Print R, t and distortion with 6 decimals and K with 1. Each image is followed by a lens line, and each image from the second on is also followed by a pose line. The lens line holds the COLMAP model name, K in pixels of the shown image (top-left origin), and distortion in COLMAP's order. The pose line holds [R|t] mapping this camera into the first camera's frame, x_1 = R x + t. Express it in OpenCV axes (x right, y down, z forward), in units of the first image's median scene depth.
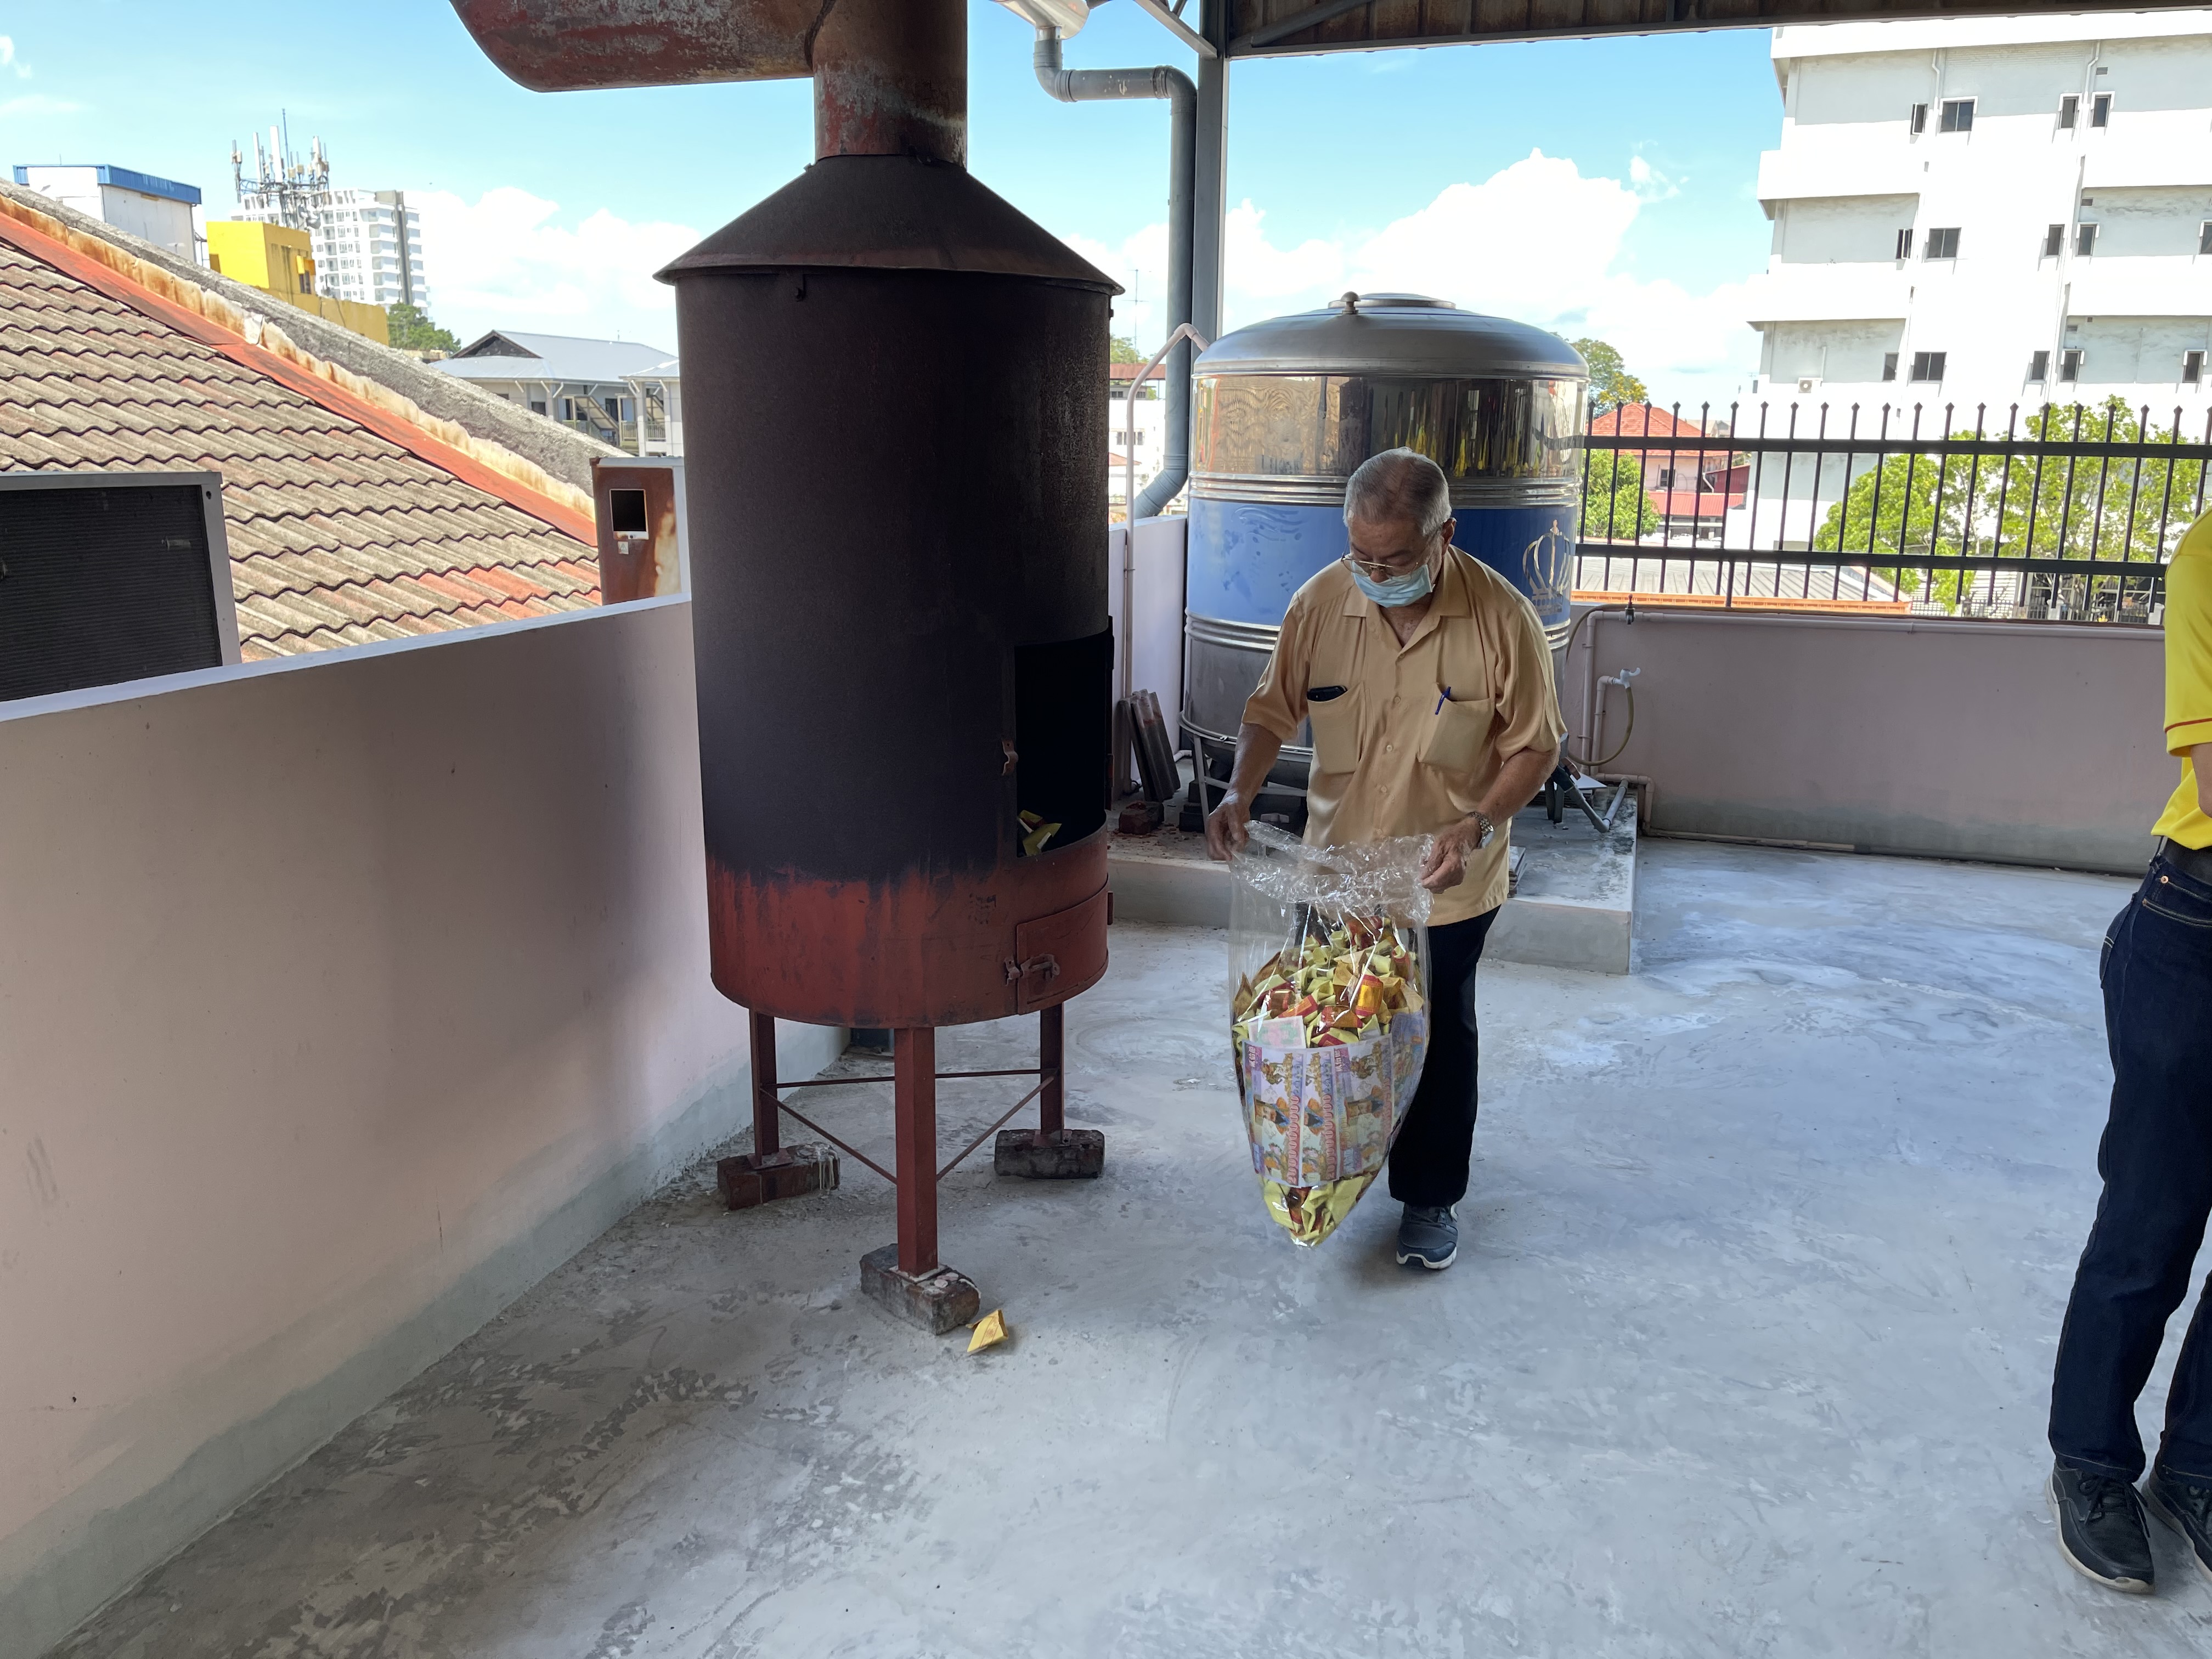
lens RADIAL K [[1659.0, 0, 1104.5], [0, 1659.0, 796.0], [0, 0, 1]] dist [0.067530, -0.109246]
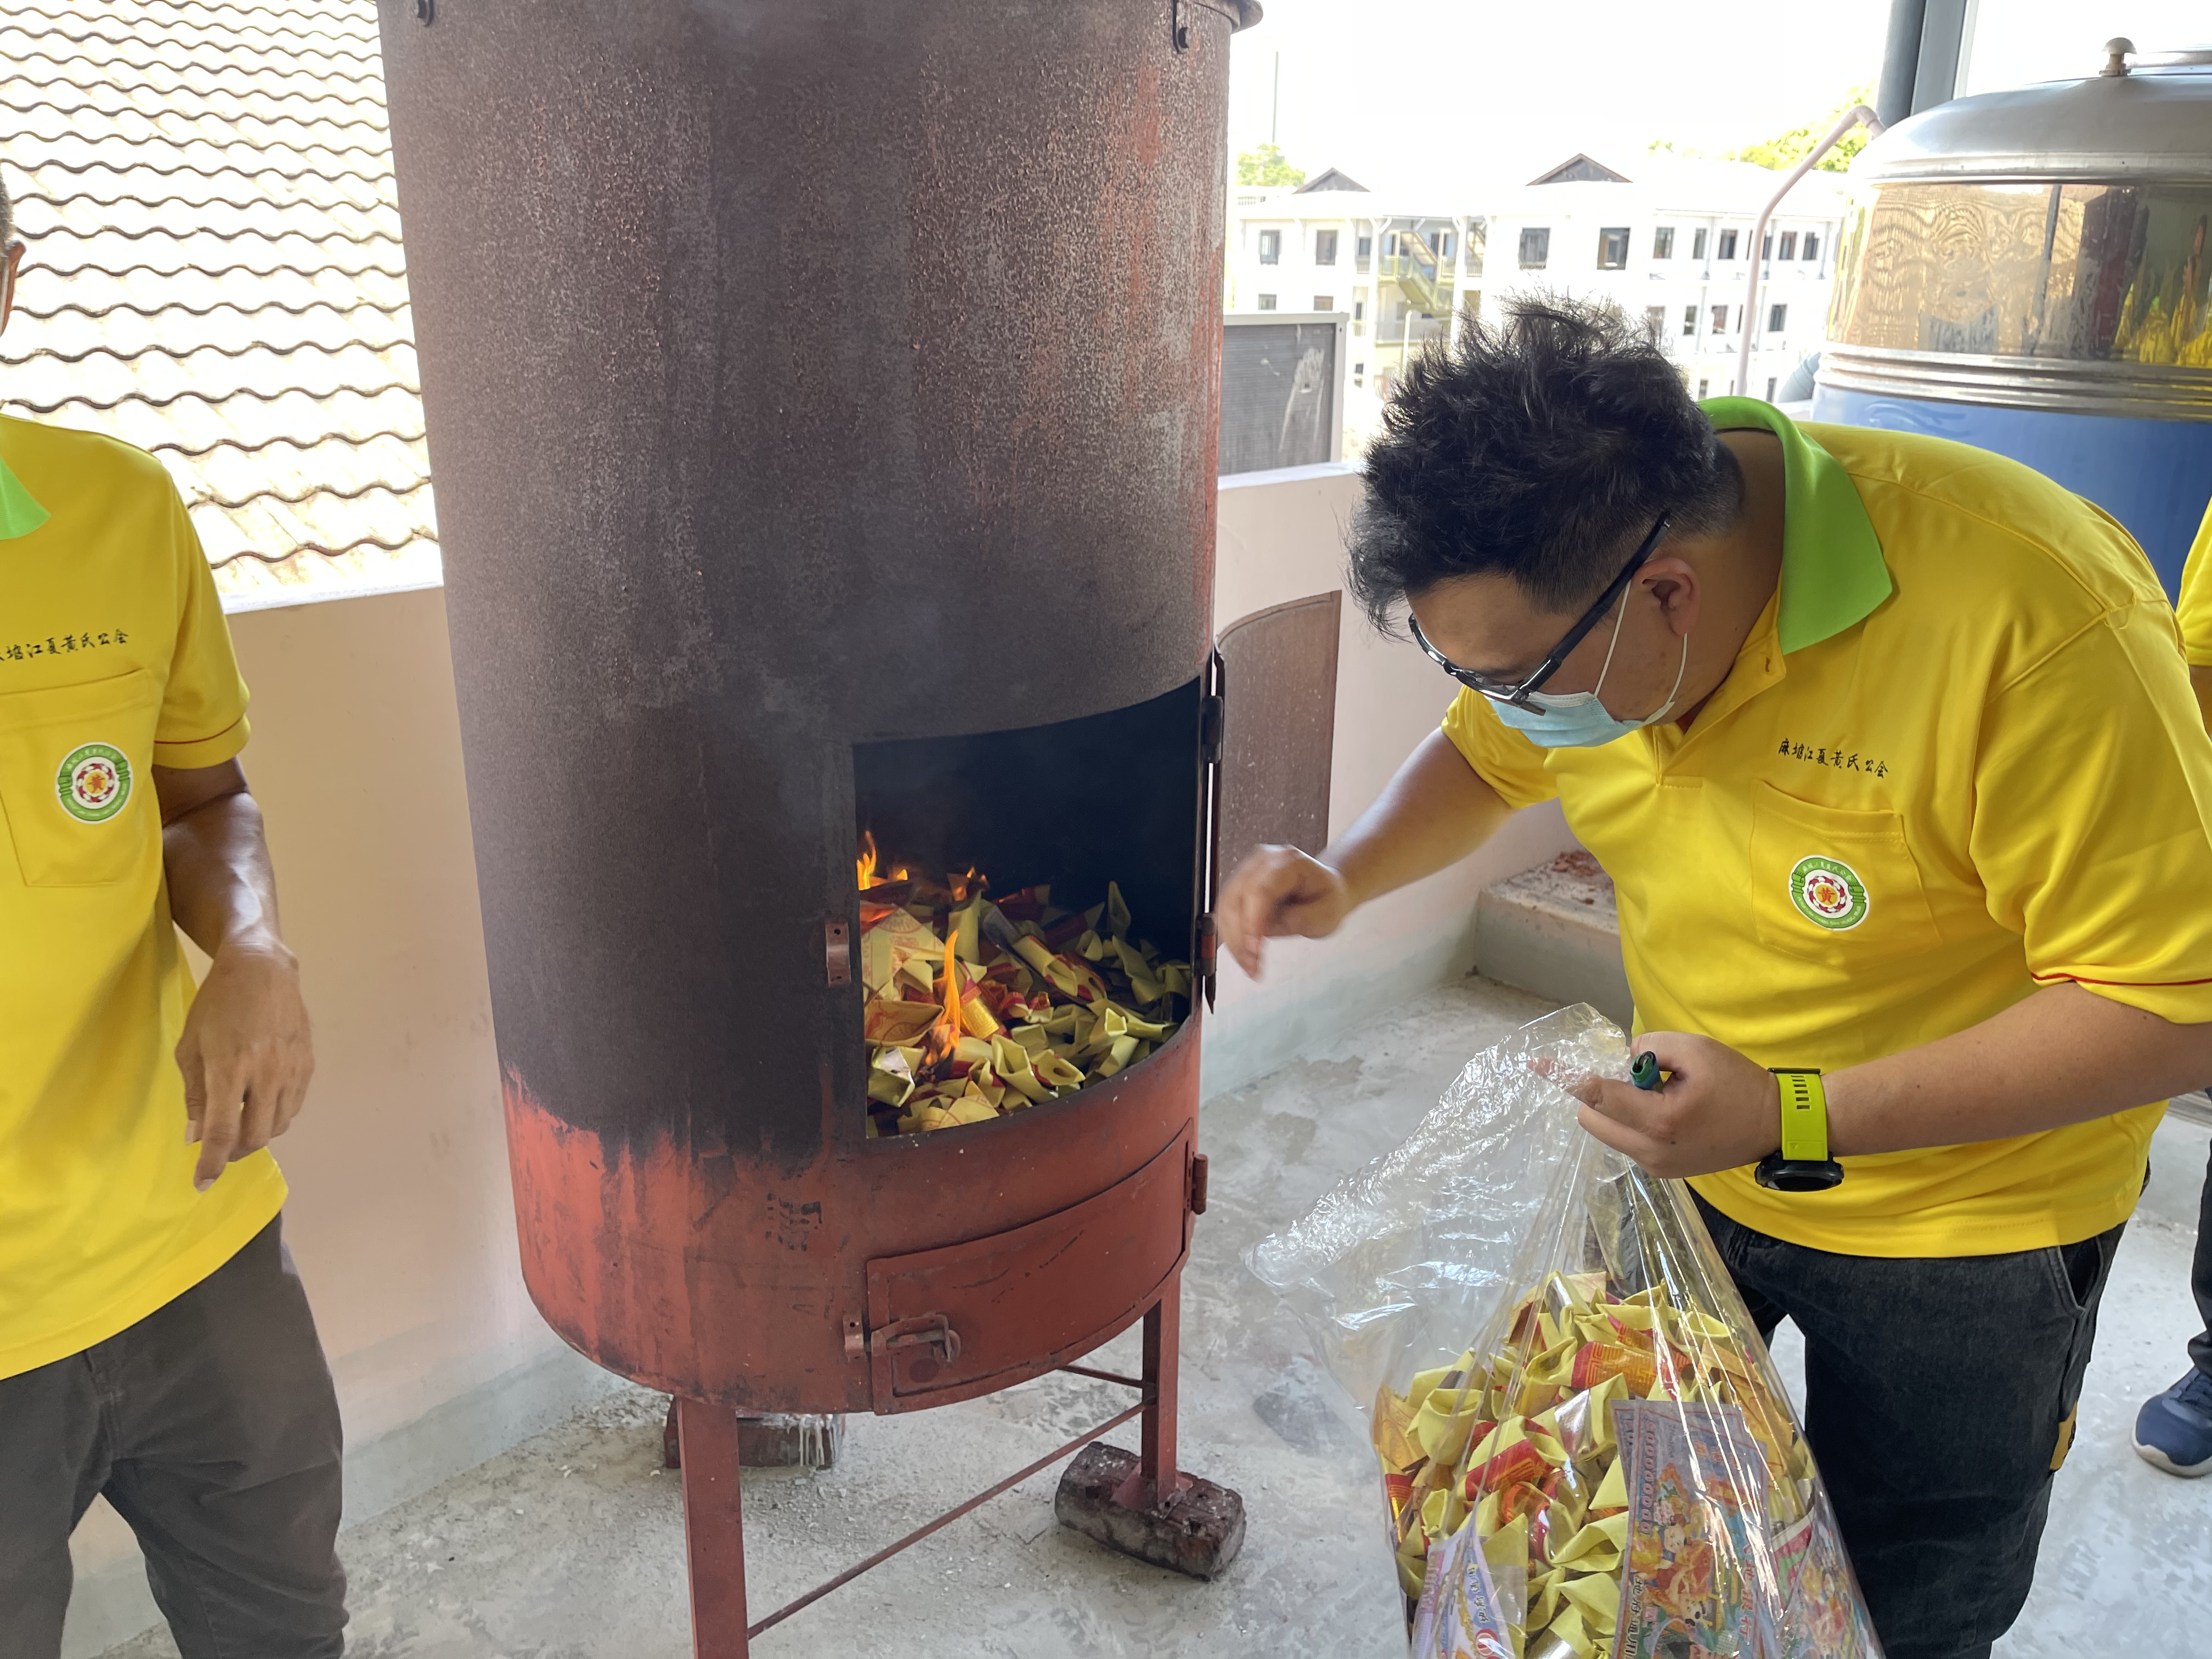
lens RADIAL K [[1659.0, 0, 1104.5], [0, 1659.0, 796.0], [0, 0, 1]] dist [0.067530, -0.109246]
pose [[0.889870, 0.139250, -0.434443, 0.122023], [-0.099041, 0.988533, 0.113986, -0.073668], [0.445334, -0.058405, 0.893458, 0.315877]]
